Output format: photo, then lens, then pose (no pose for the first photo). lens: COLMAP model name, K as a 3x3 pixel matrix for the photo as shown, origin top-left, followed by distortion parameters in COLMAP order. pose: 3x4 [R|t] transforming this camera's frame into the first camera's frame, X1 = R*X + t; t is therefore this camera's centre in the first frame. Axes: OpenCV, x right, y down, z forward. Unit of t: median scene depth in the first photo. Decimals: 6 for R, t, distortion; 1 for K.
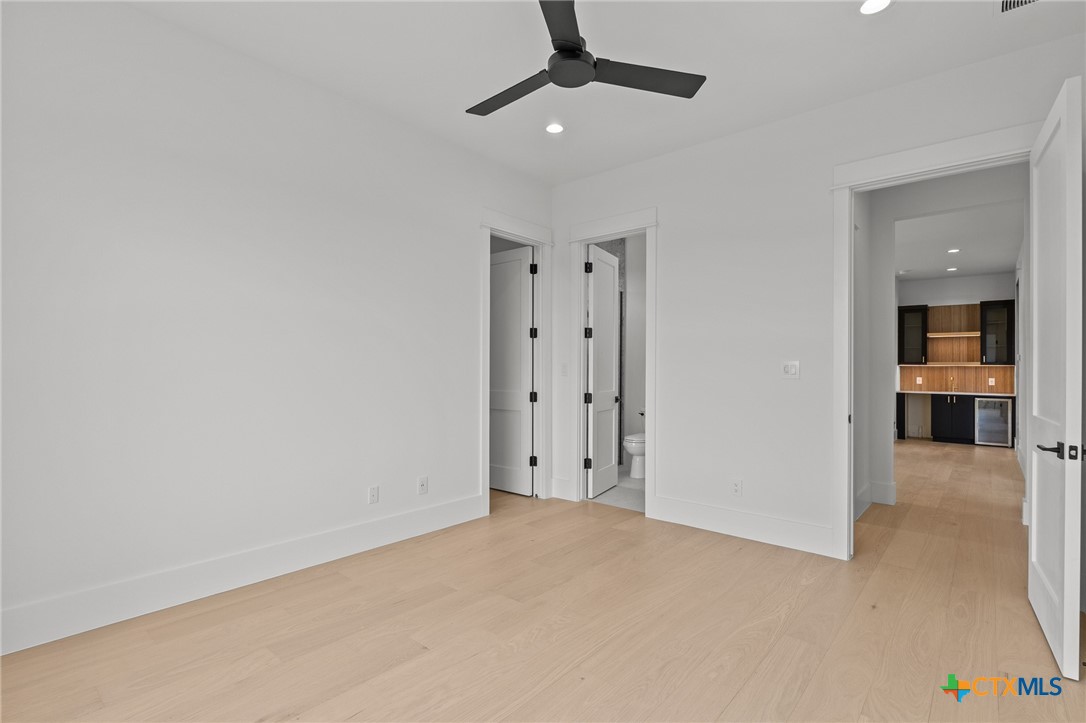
lens RADIAL K [[504.4, 0, 536.4], [0, 504.4, 366.1], [0, 0, 1]] dist [-0.004769, -0.000976]
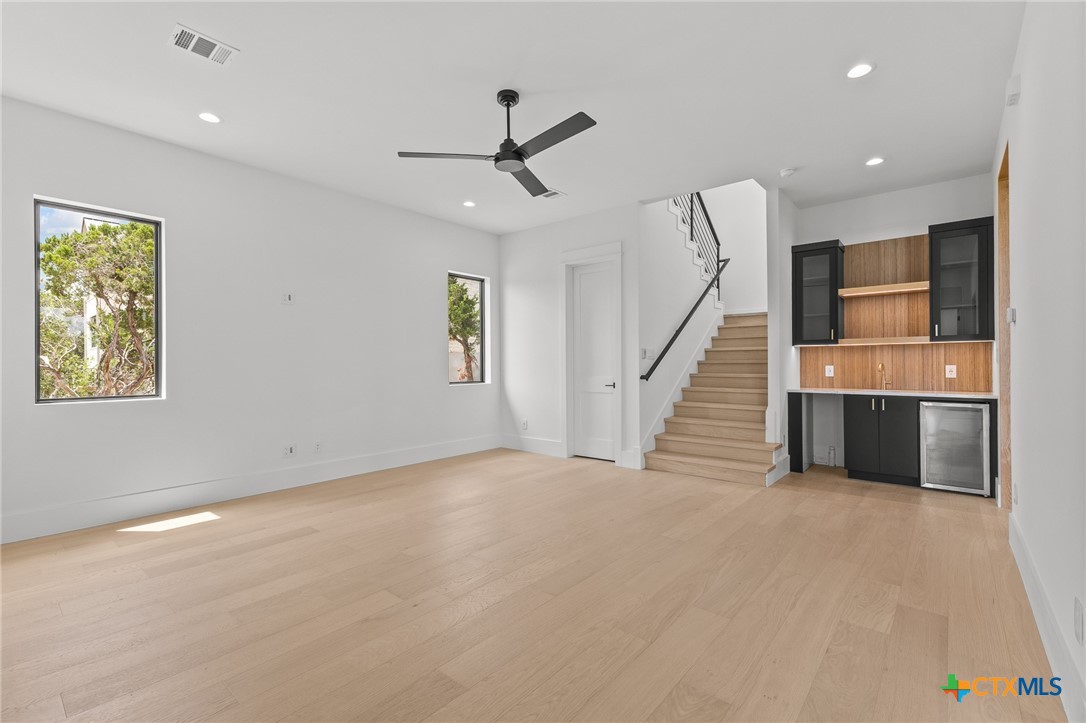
lens RADIAL K [[466.1, 0, 545.1], [0, 466.1, 361.9], [0, 0, 1]] dist [0.007682, -0.001286]
pose [[0.999869, -0.010734, 0.012151, 0.439577], [0.010749, 0.999942, -0.001184, 0.015940], [-0.012137, 0.001315, 0.999925, 0.474265]]
